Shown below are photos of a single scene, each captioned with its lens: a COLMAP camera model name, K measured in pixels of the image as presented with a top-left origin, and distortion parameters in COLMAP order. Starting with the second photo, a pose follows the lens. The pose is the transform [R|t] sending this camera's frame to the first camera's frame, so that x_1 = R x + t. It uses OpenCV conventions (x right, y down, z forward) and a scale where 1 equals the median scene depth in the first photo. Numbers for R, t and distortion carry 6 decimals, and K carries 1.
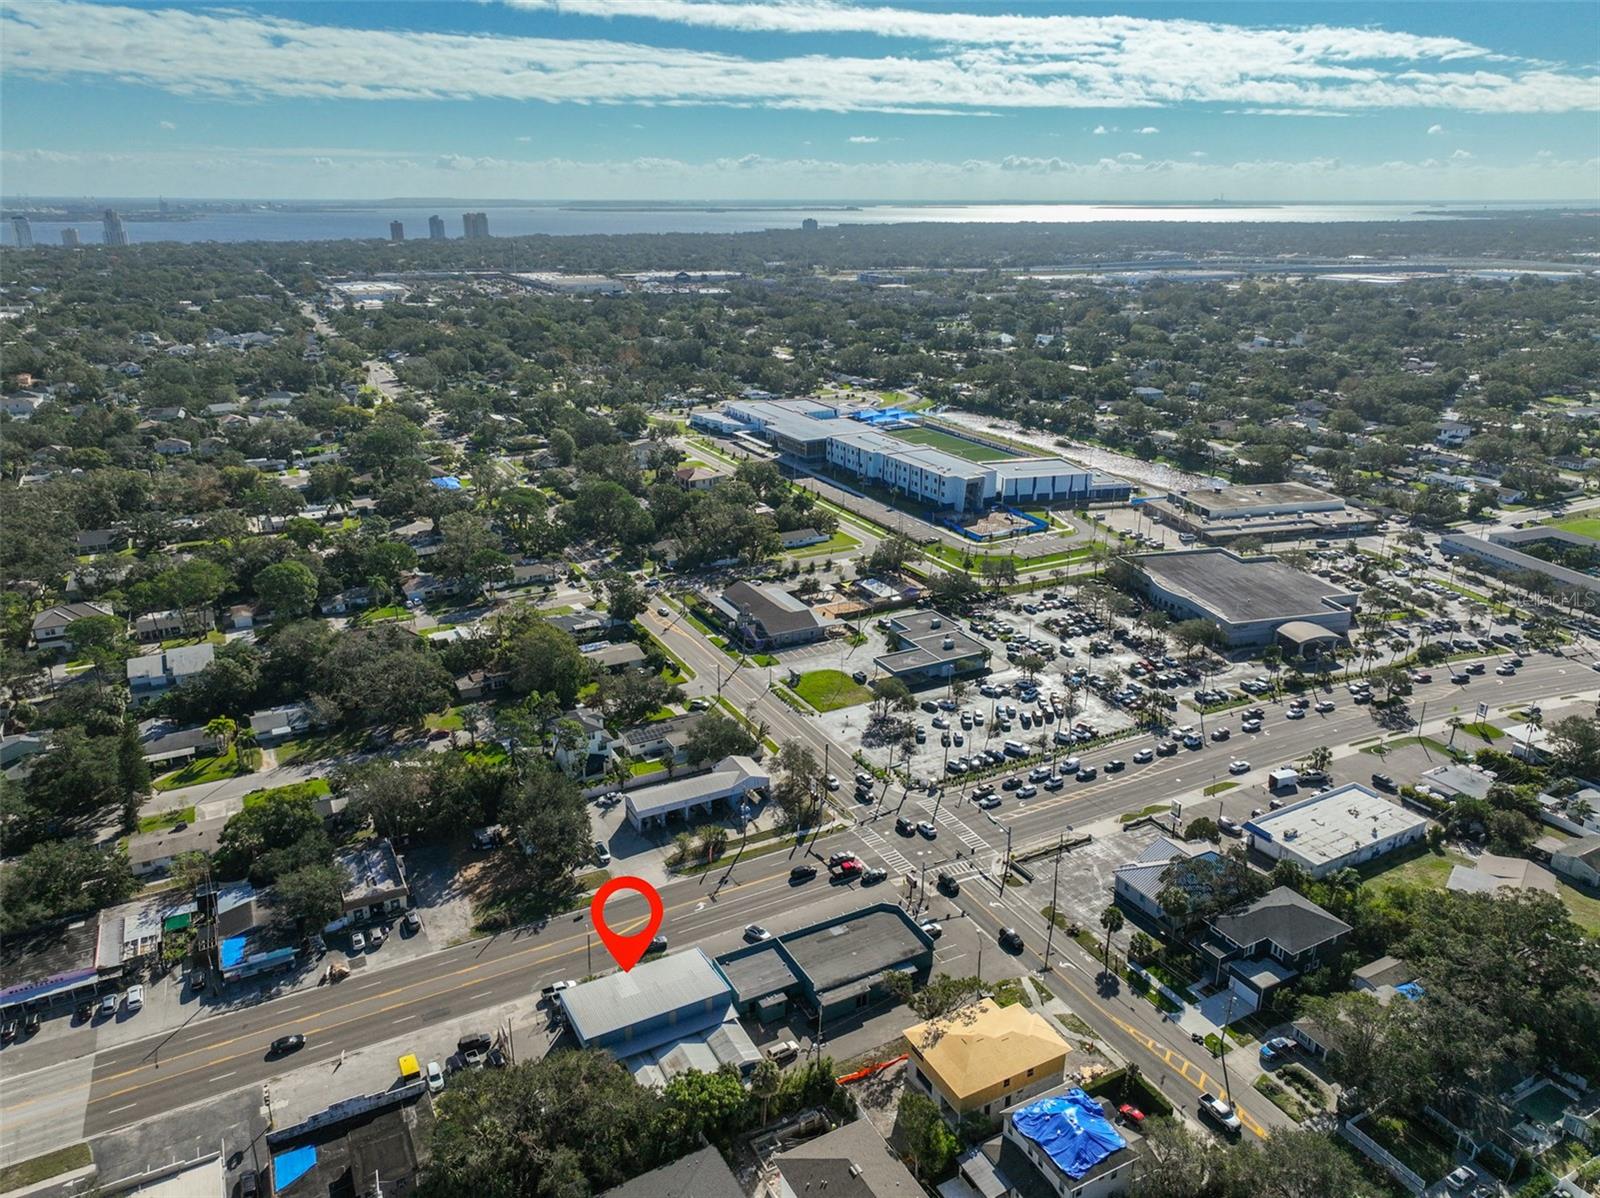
lens RADIAL K [[1121.6, 0, 806.4], [0, 1121.6, 588.9], [0, 0, 1]] dist [0.000359, 0.016748]
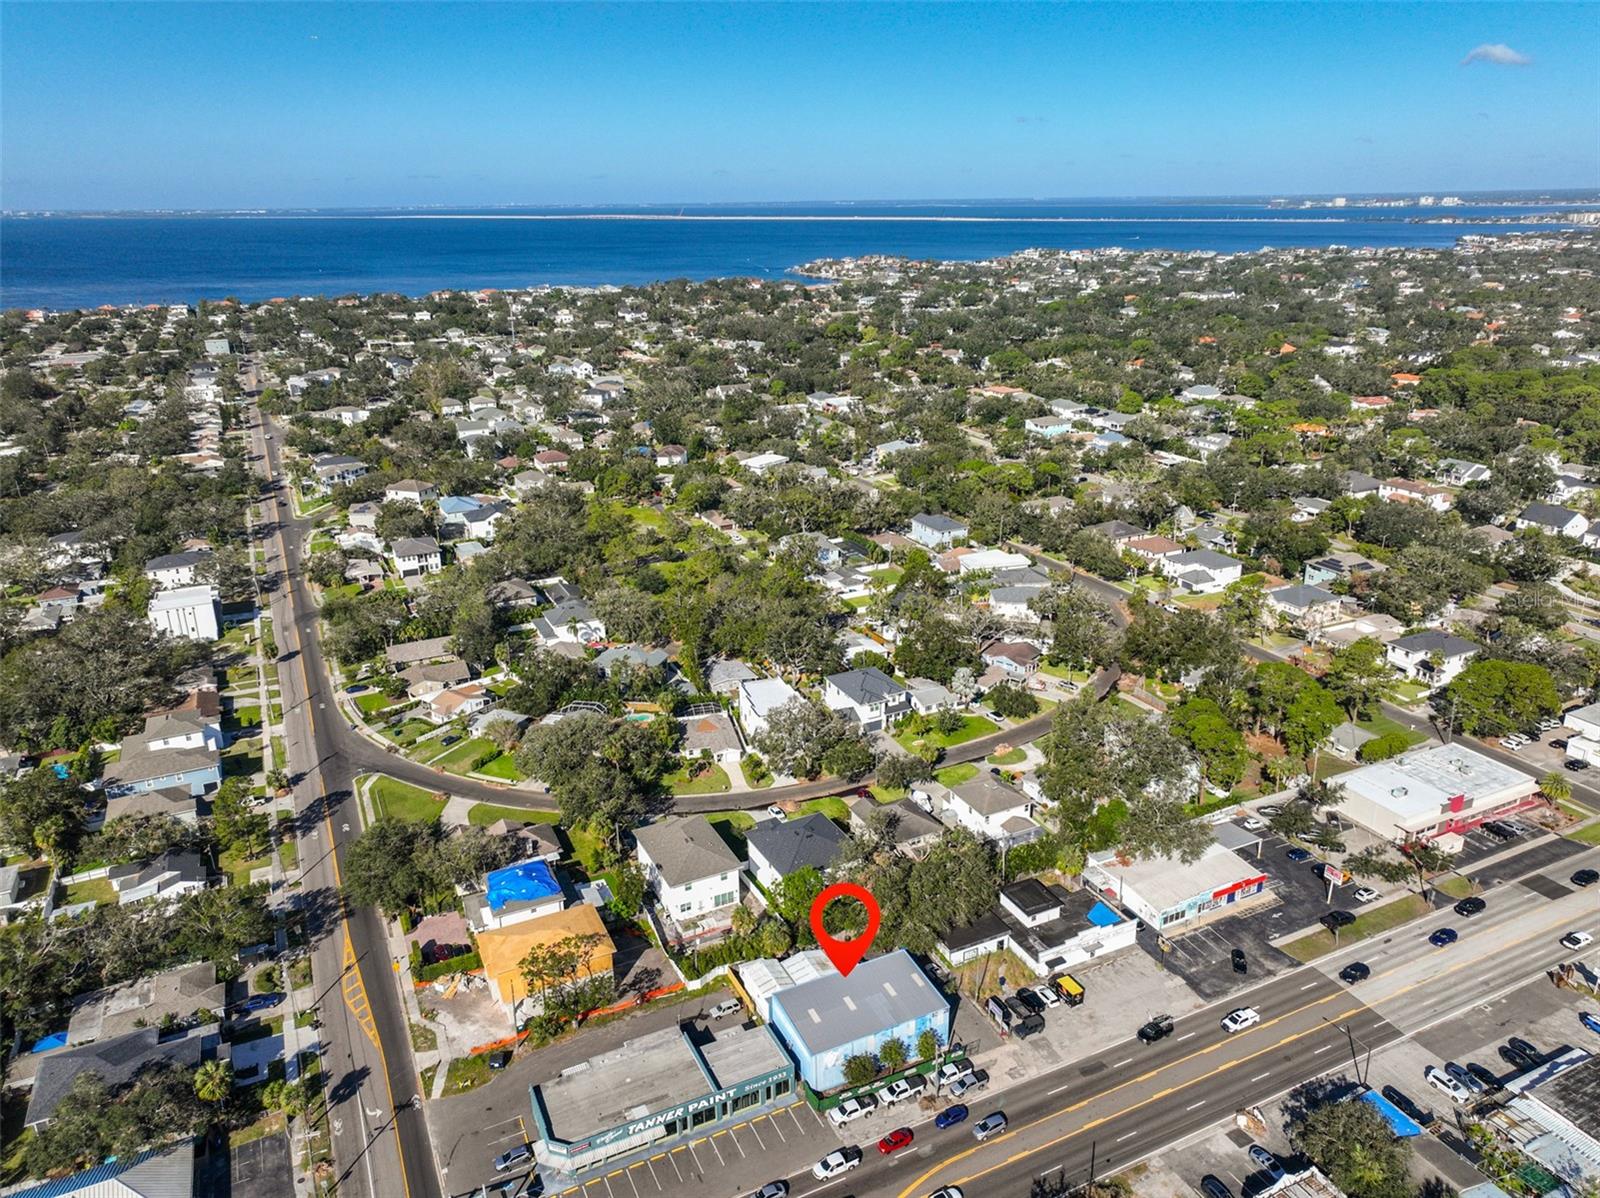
lens RADIAL K [[1121.6, 0, 806.4], [0, 1121.6, 588.9], [0, 0, 1]] dist [0.000359, 0.016748]
pose [[-0.999129, -0.002061, 0.041673, -0.090809], [0.024218, 0.784674, 0.619435, -0.350599], [-0.033976, 0.619905, -0.783941, 1.024858]]
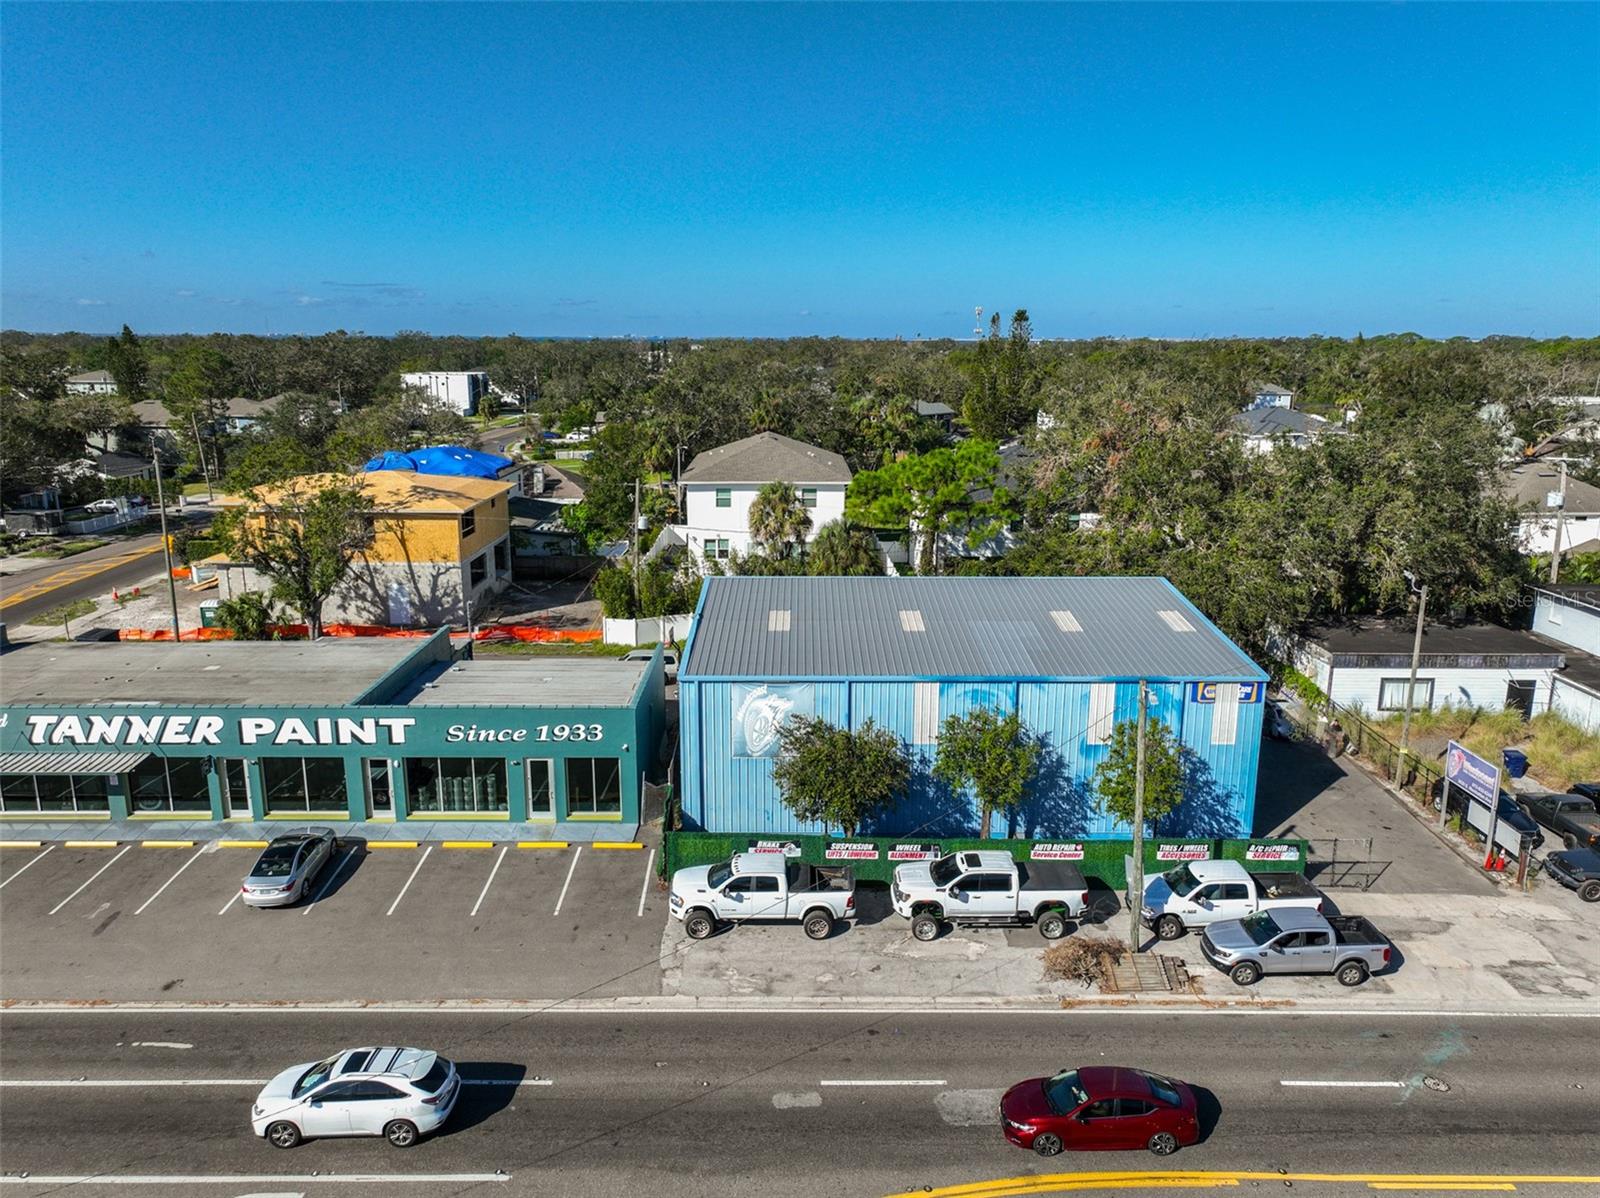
lens RADIAL K [[1121.6, 0, 806.4], [0, 1121.6, 588.9], [0, 0, 1]] dist [0.000359, 0.016748]
pose [[-0.883388, -0.105484, 0.456616, -0.160975], [0.149886, 0.859568, 0.488545, 0.134353], [-0.444026, 0.500016, -0.743522, 0.815160]]
